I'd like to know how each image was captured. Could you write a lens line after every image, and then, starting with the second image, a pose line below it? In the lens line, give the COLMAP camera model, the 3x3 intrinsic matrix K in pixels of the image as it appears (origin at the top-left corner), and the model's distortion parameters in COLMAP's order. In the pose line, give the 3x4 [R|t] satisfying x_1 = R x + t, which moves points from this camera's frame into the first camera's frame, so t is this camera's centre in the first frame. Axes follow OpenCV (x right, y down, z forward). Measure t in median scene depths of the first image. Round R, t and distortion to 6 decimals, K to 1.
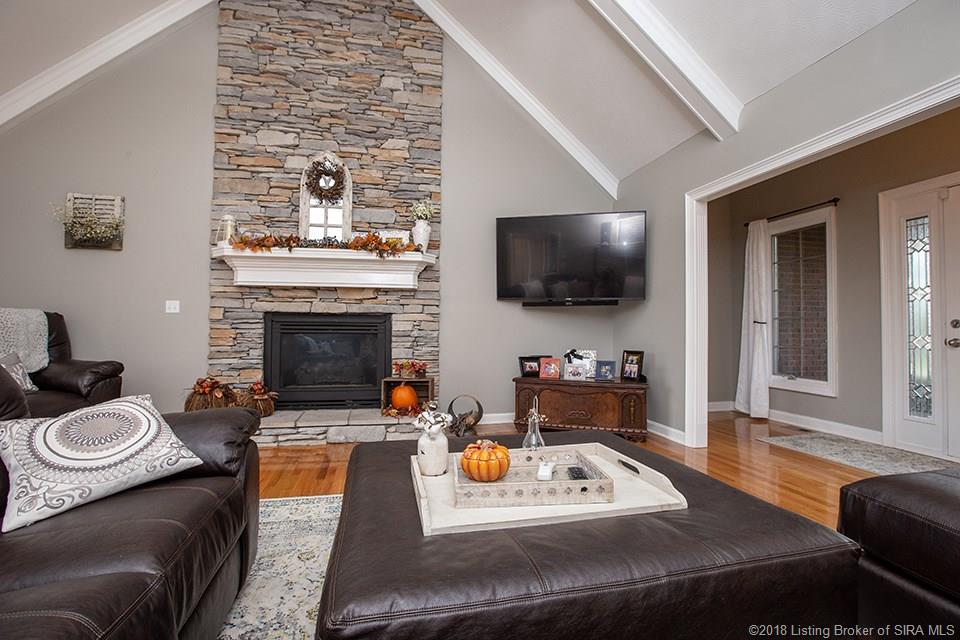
lens RADIAL K [[441.0, 0, 480.0], [0, 441.0, 320.0], [0, 0, 1]] dist [-0.062308, 0.028705]
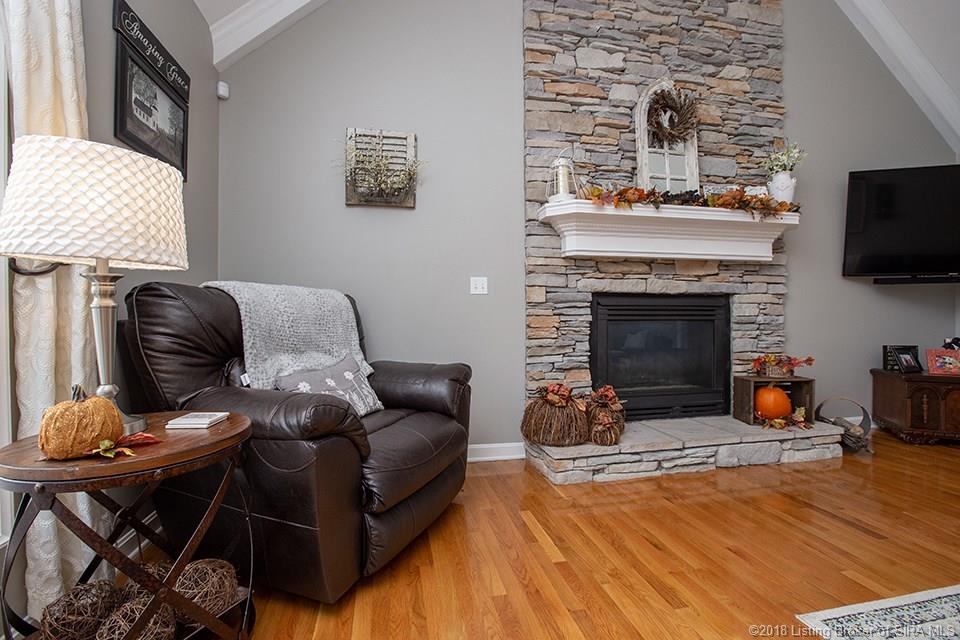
lens RADIAL K [[441.0, 0, 480.0], [0, 441.0, 320.0], [0, 0, 1]] dist [-0.062308, 0.028705]
pose [[0.999766, -0.007450, -0.020318, -0.667257], [0.008157, 0.999356, 0.034957, 0.000870], [0.020044, -0.035115, 0.999182, 0.238238]]
